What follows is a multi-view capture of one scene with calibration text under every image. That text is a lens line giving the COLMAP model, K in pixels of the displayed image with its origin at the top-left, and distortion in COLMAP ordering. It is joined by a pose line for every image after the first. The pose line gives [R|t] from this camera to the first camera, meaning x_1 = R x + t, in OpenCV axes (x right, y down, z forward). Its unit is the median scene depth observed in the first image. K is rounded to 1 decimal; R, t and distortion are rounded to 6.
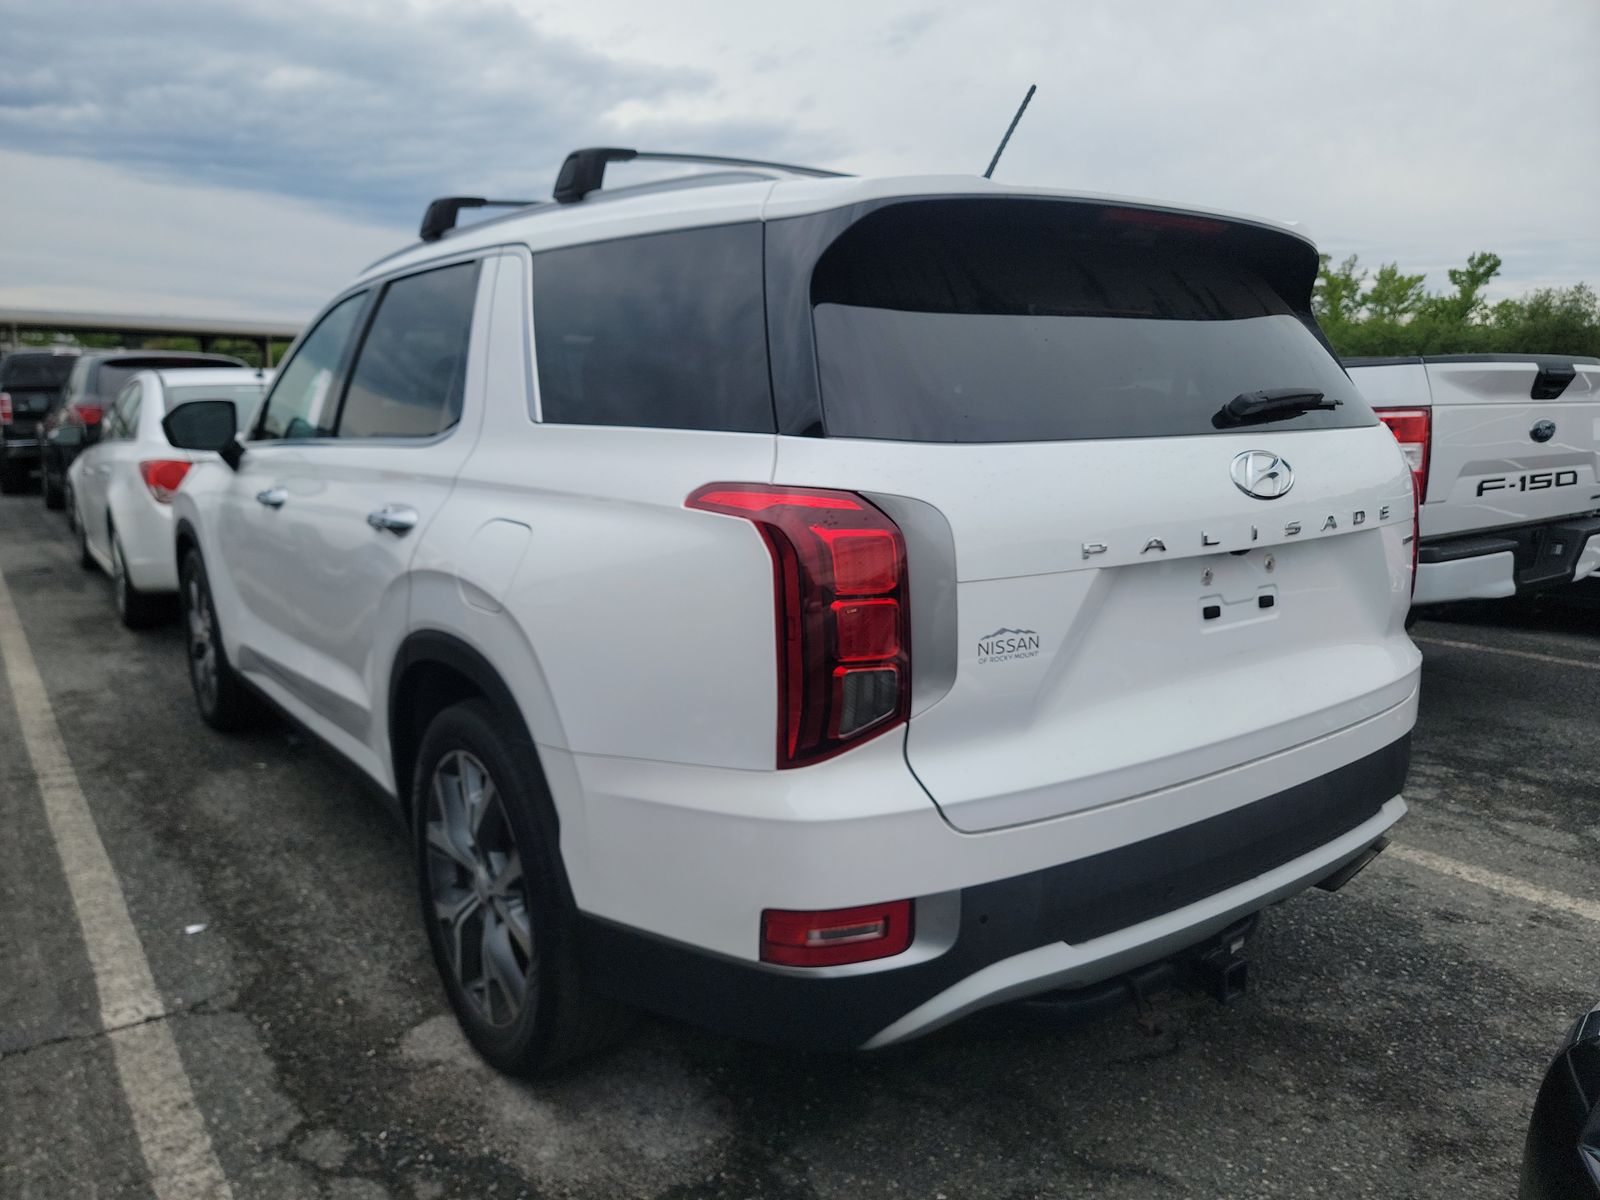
lens RADIAL K [[1125.4, 0, 801.7], [0, 1125.4, 593.3], [0, 0, 1]] dist [0.059959, -0.052062]
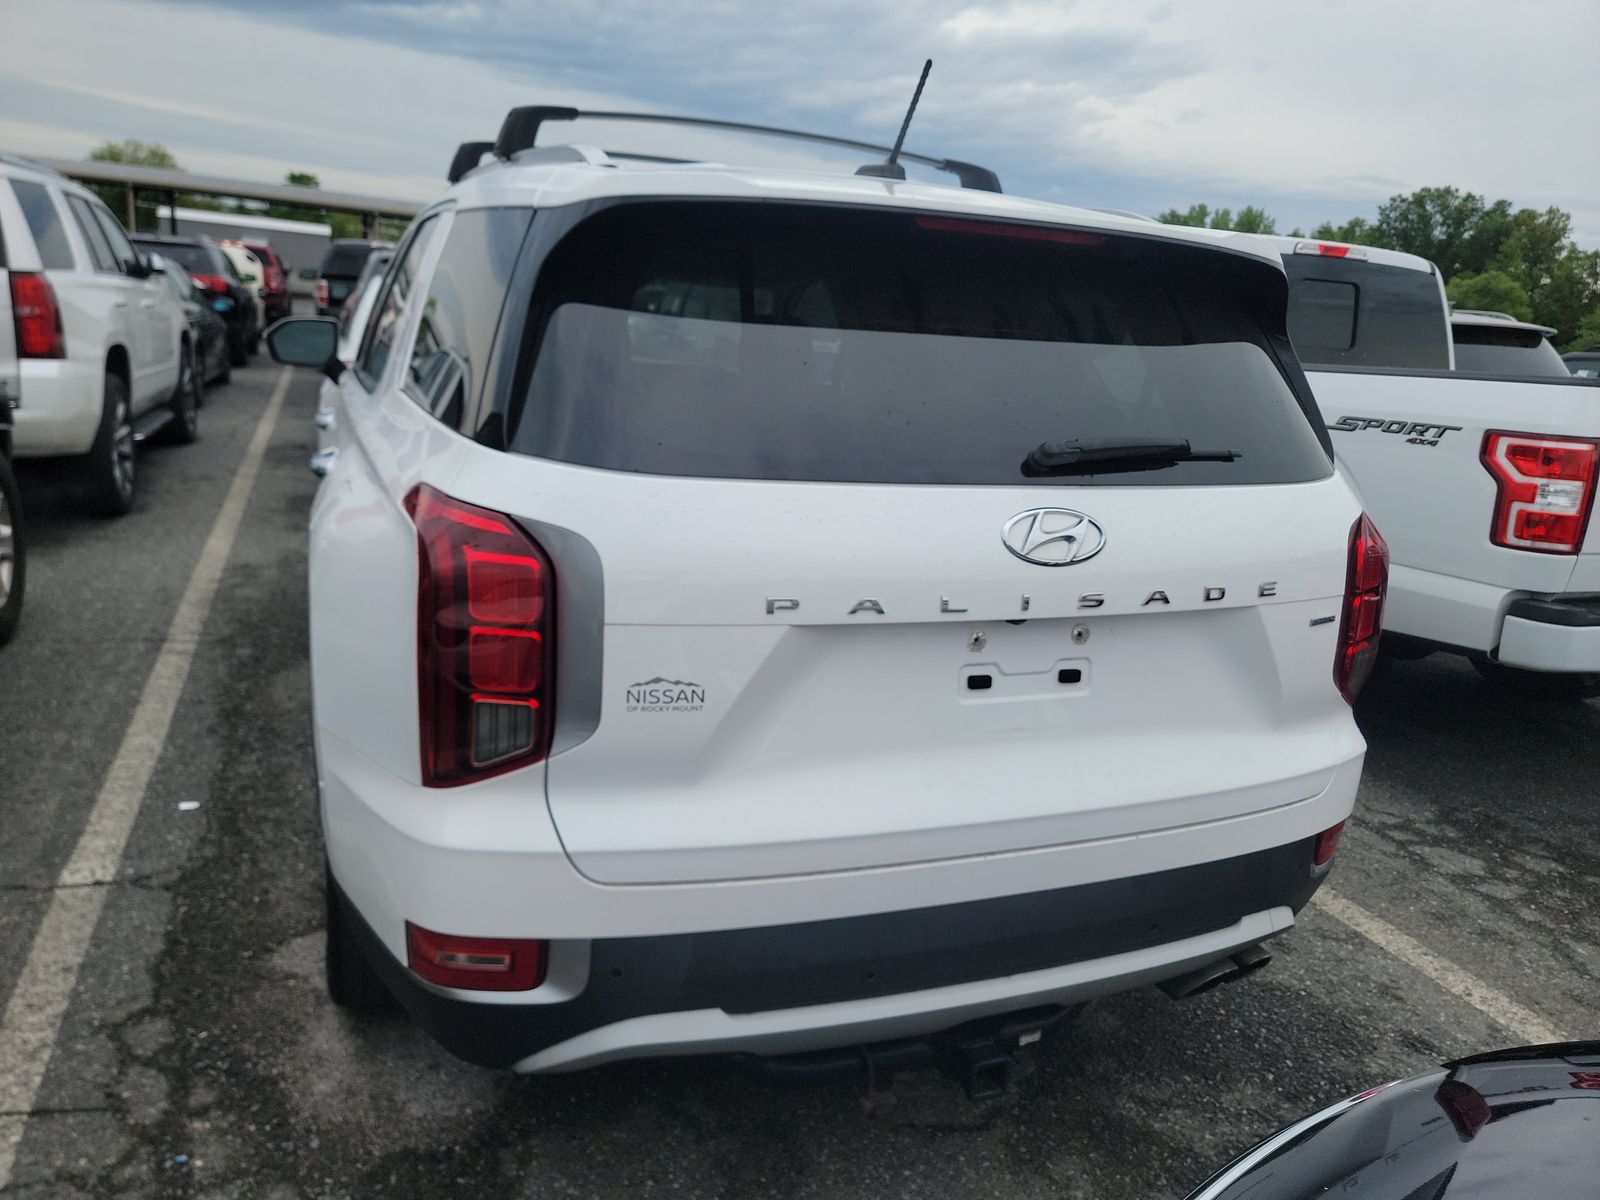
lens RADIAL K [[1125.4, 0, 815.2], [0, 1125.4, 599.6], [0, 0, 1]] dist [0.059959, -0.052062]
pose [[0.965406, 0.134528, -0.223369, 0.371780], [-0.118769, 0.989479, 0.082609, -0.092234], [0.232132, -0.053222, 0.971227, 0.095576]]
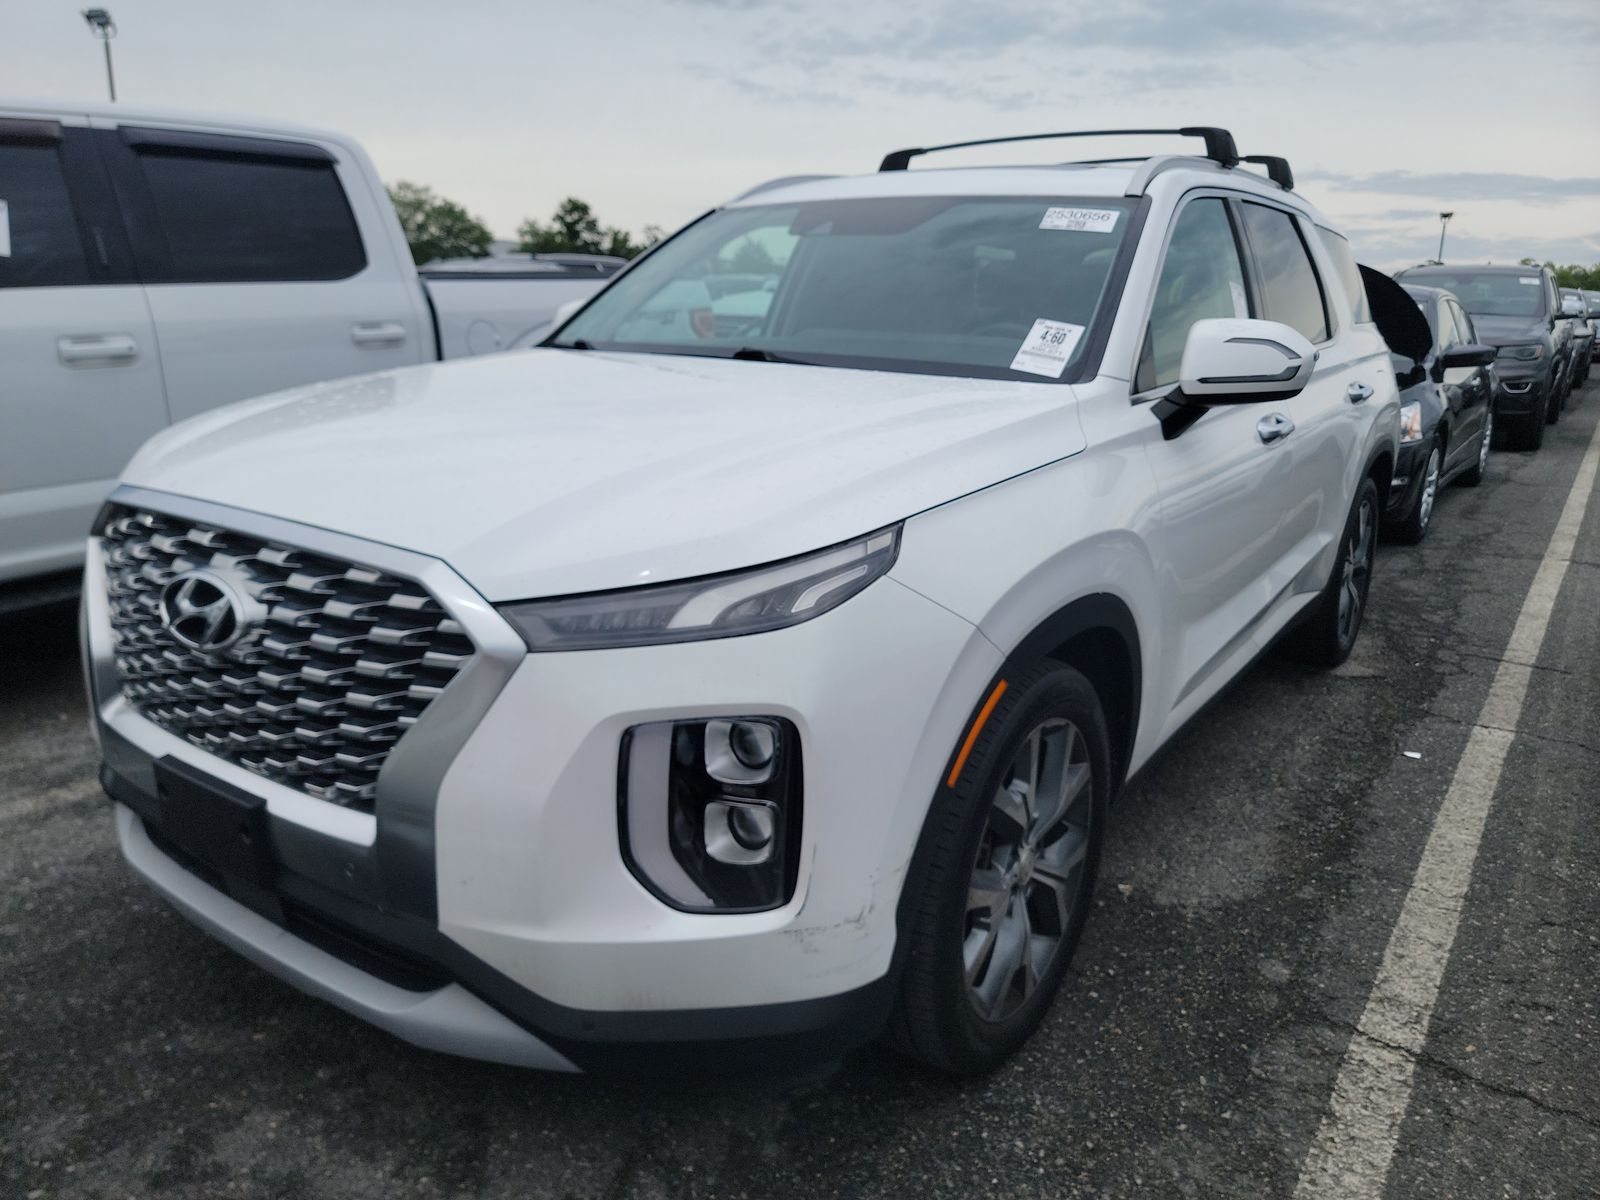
lens RADIAL K [[1125.4, 0, 796.6], [0, 1125.4, 597.1], [0, 0, 1]] dist [0.059959, -0.052062]
pose [[-0.301351, -0.247772, 0.920759, -1.871957], [0.150605, 0.941159, 0.302552, -0.441179], [-0.941544, 0.229845, -0.246303, 2.493922]]
